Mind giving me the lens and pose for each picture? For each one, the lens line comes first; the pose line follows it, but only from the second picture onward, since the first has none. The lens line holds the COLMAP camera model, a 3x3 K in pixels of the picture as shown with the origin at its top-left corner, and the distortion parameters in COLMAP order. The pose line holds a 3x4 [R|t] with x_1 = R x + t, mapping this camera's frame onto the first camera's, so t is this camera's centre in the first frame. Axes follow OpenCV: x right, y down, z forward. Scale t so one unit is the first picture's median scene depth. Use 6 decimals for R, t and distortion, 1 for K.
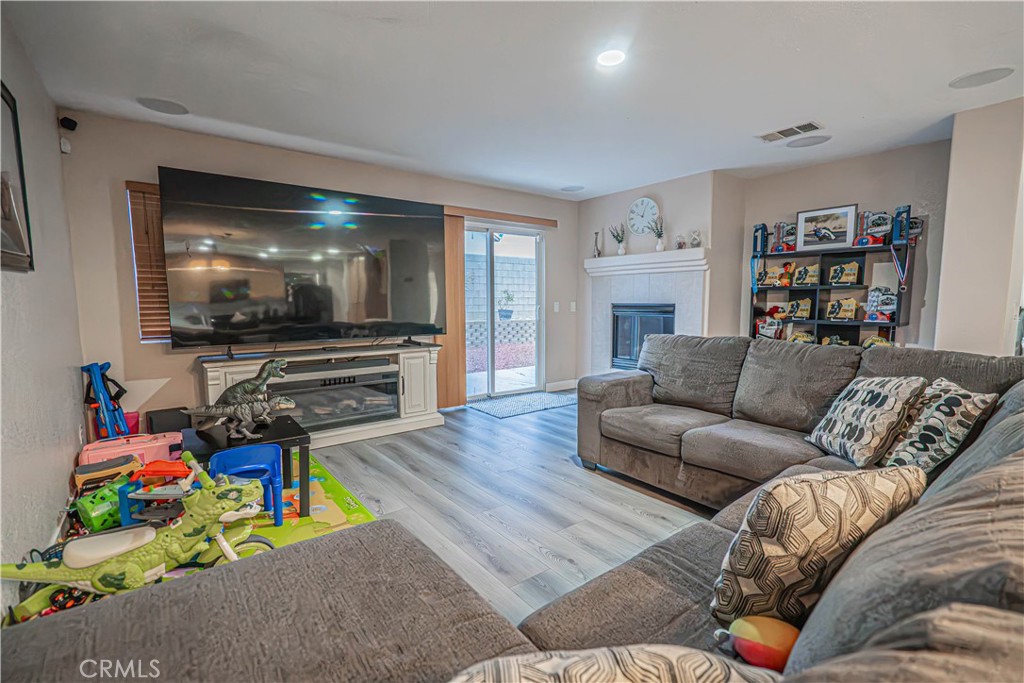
lens RADIAL K [[467.5, 0, 514.2], [0, 467.5, 345.2], [0, 0, 1]] dist [-0.001333, 0.000108]
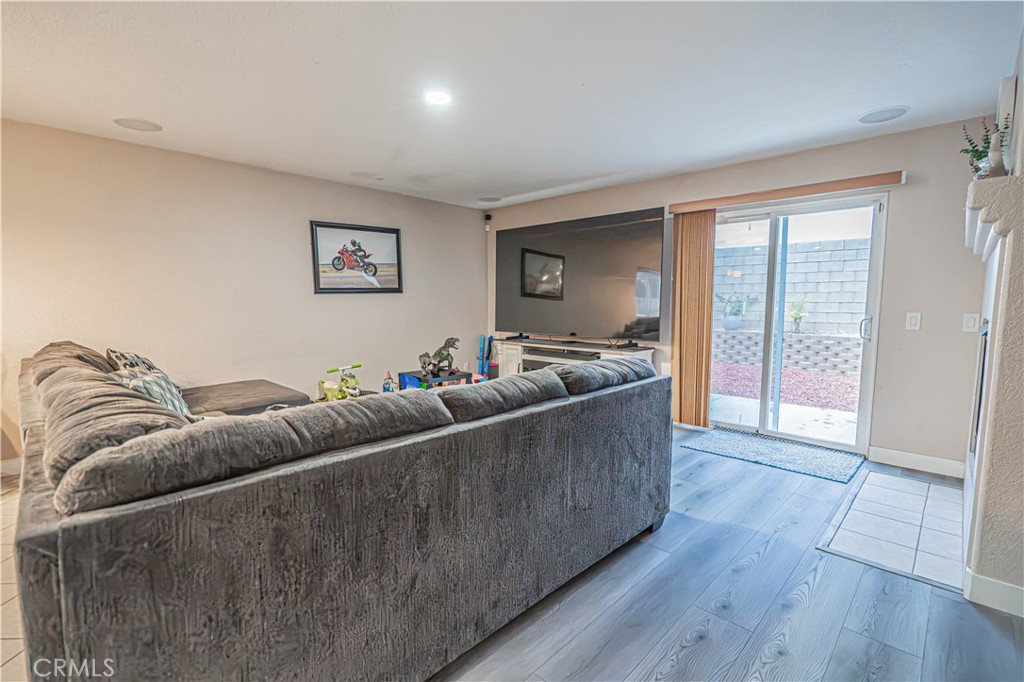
lens RADIAL K [[467.5, 0, 514.2], [0, 467.5, 344.7], [0, 0, 1]] dist [-0.001333, 0.000108]
pose [[0.147711, 0.090709, -0.984862, 0.688093], [-0.102262, 0.991849, 0.076015, -0.054794], [0.983730, 0.089485, 0.155783, 0.518354]]
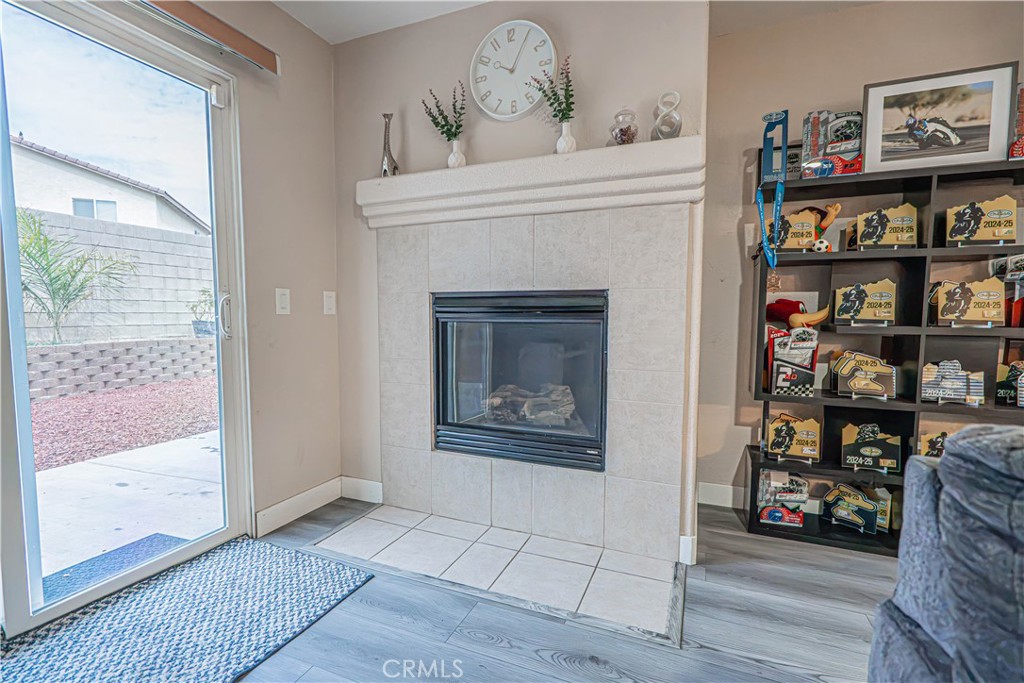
lens RADIAL K [[467.5, 0, 514.2], [0, 467.5, 345.2], [0, 0, 1]] dist [-0.001333, 0.000108]
pose [[0.869918, -0.023365, 0.492643, 0.078954], [0.039196, 0.998993, -0.021833, -0.035873], [-0.491636, 0.038302, 0.869958, 0.690817]]
